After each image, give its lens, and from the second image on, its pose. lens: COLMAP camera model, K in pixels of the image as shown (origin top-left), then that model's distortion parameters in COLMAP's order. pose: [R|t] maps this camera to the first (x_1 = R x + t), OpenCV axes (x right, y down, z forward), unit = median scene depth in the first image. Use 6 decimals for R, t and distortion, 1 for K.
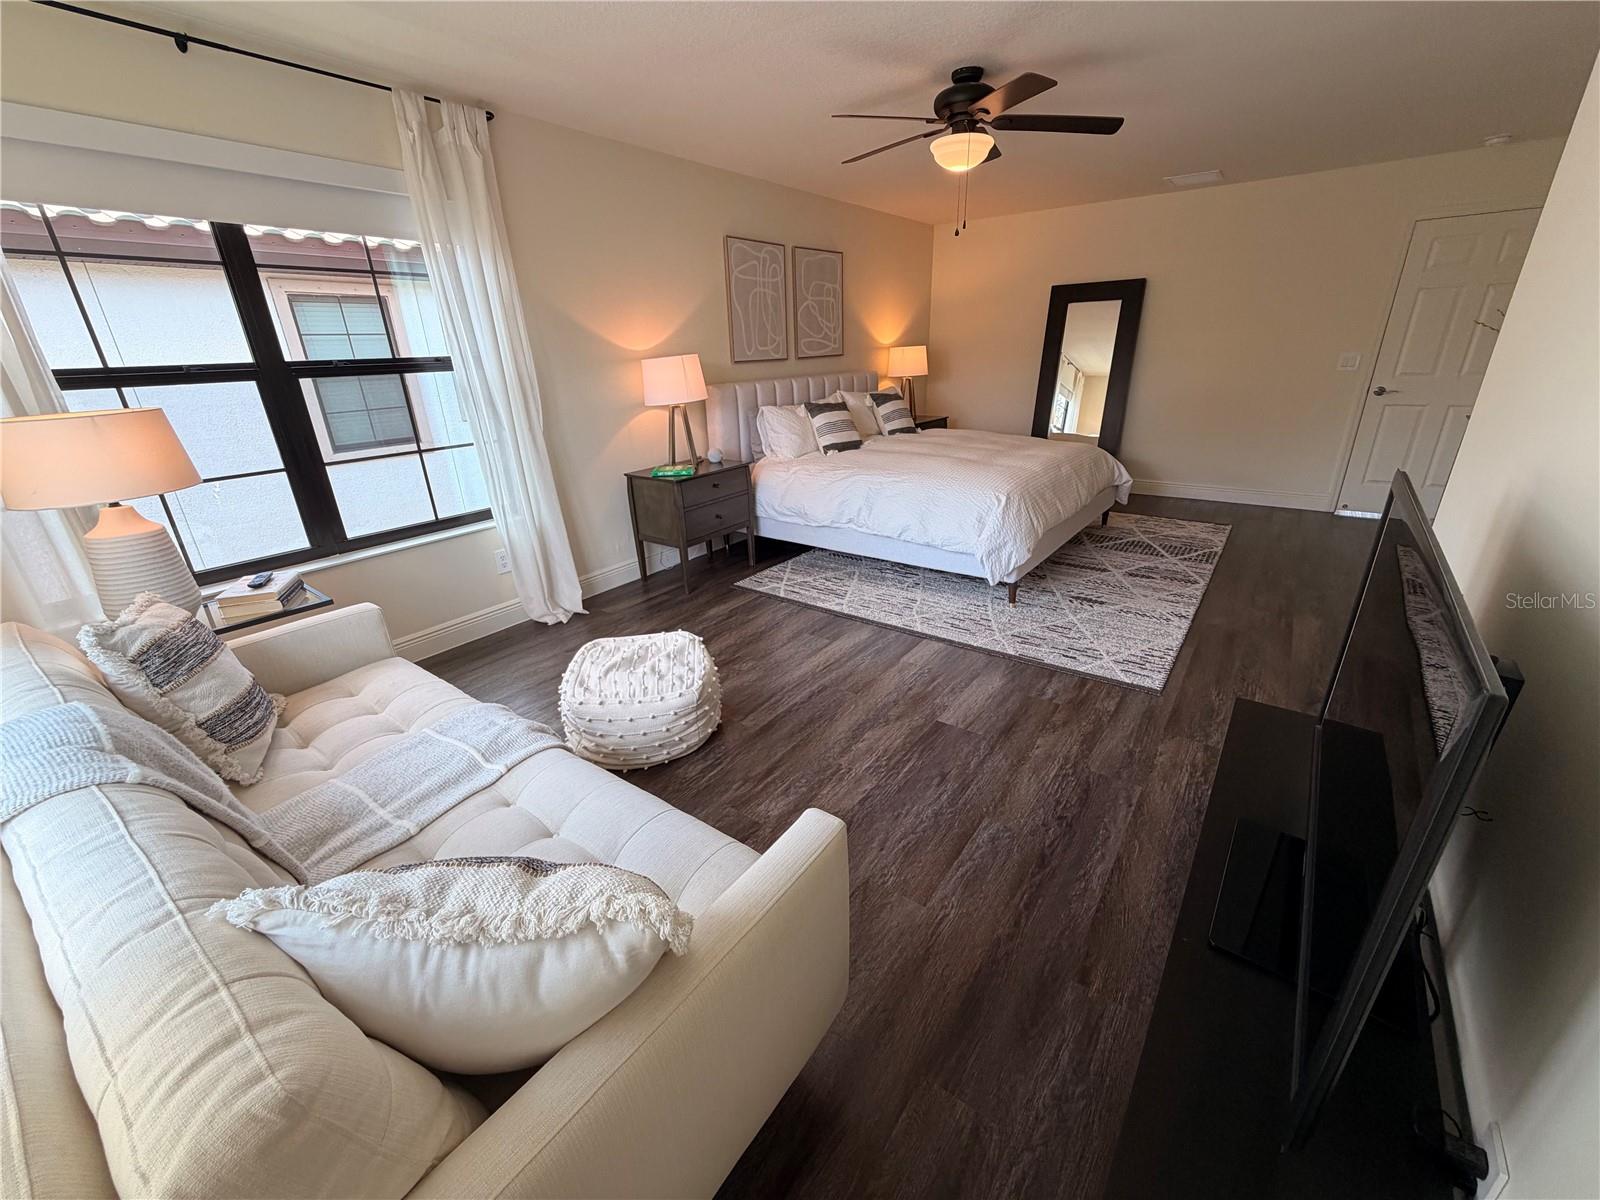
lens RADIAL K [[639.3, 0, 795.9], [0, 639.3, 610.6], [0, 0, 1]] dist [0.001595, 0.000205]
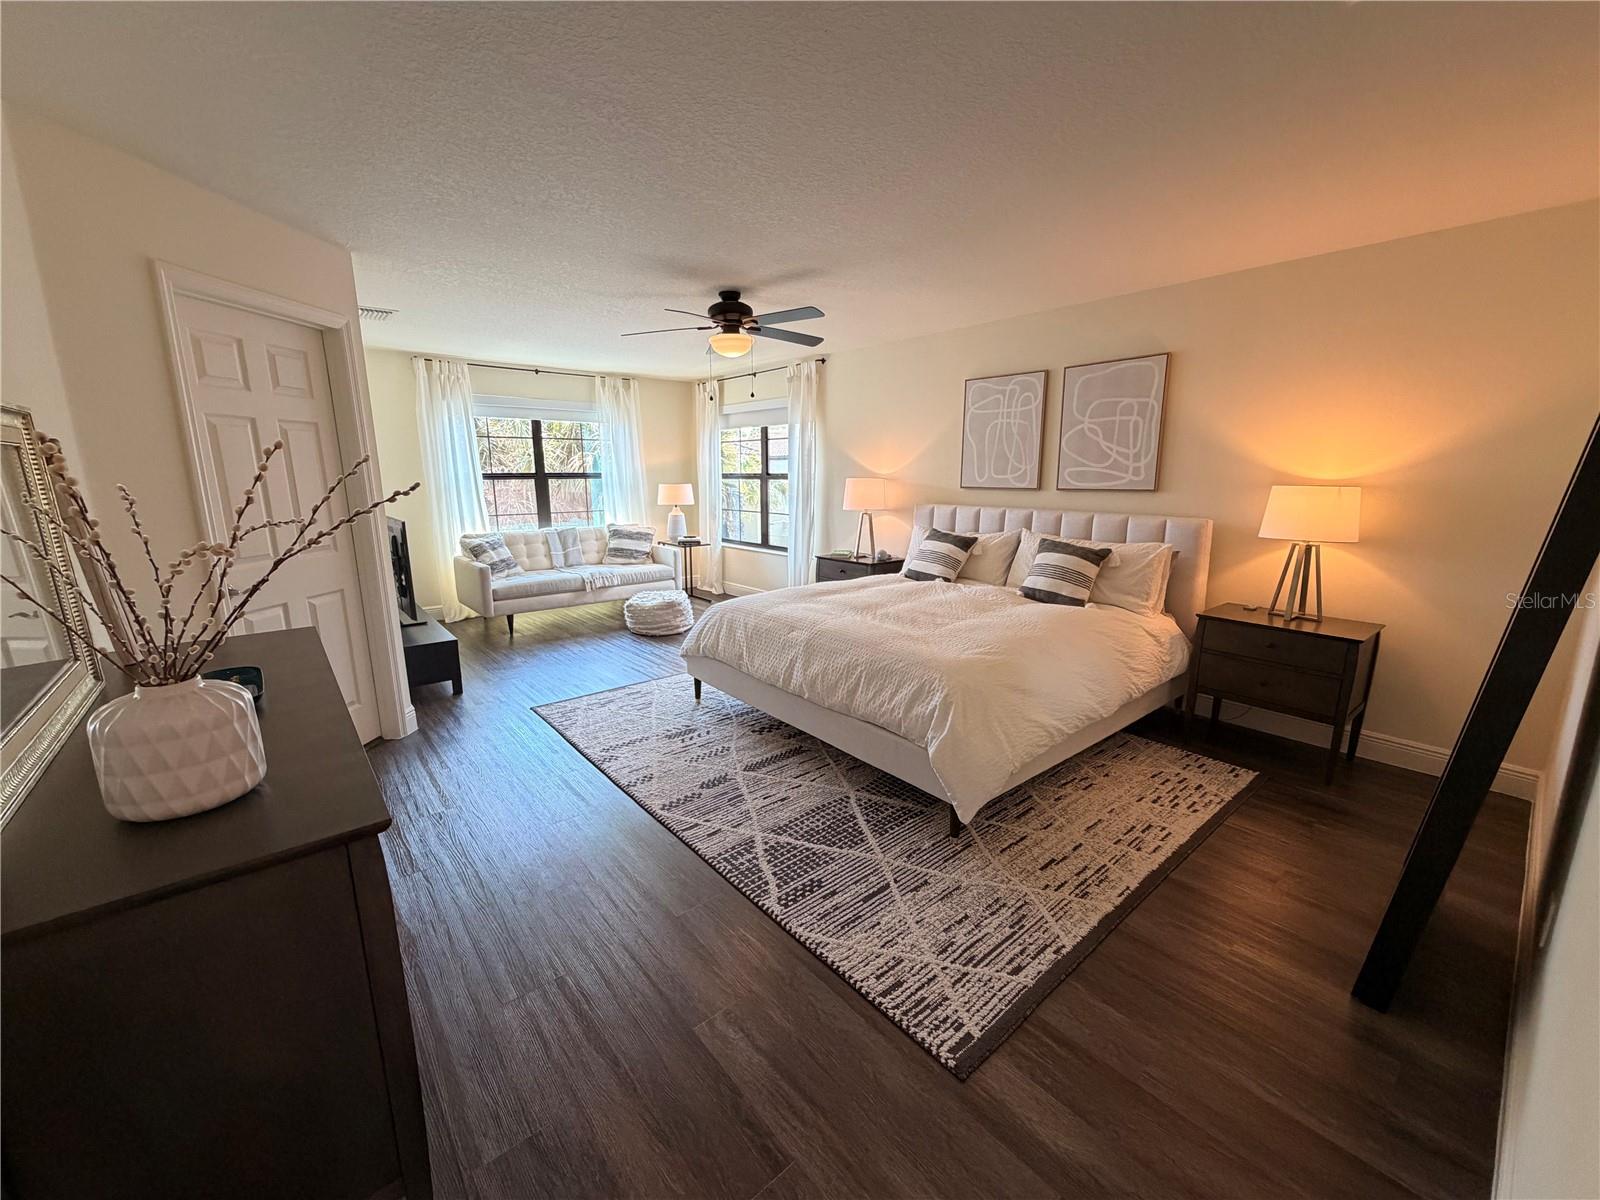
lens RADIAL K [[639.3, 0, 792.6], [0, 639.3, 598.5], [0, 0, 1]] dist [0.001595, 0.000205]
pose [[-0.234475, 0.226662, -0.945329, 1.030929], [-0.362812, 0.881770, 0.301412, -0.441397], [0.901881, 0.413650, -0.124517, 0.948344]]
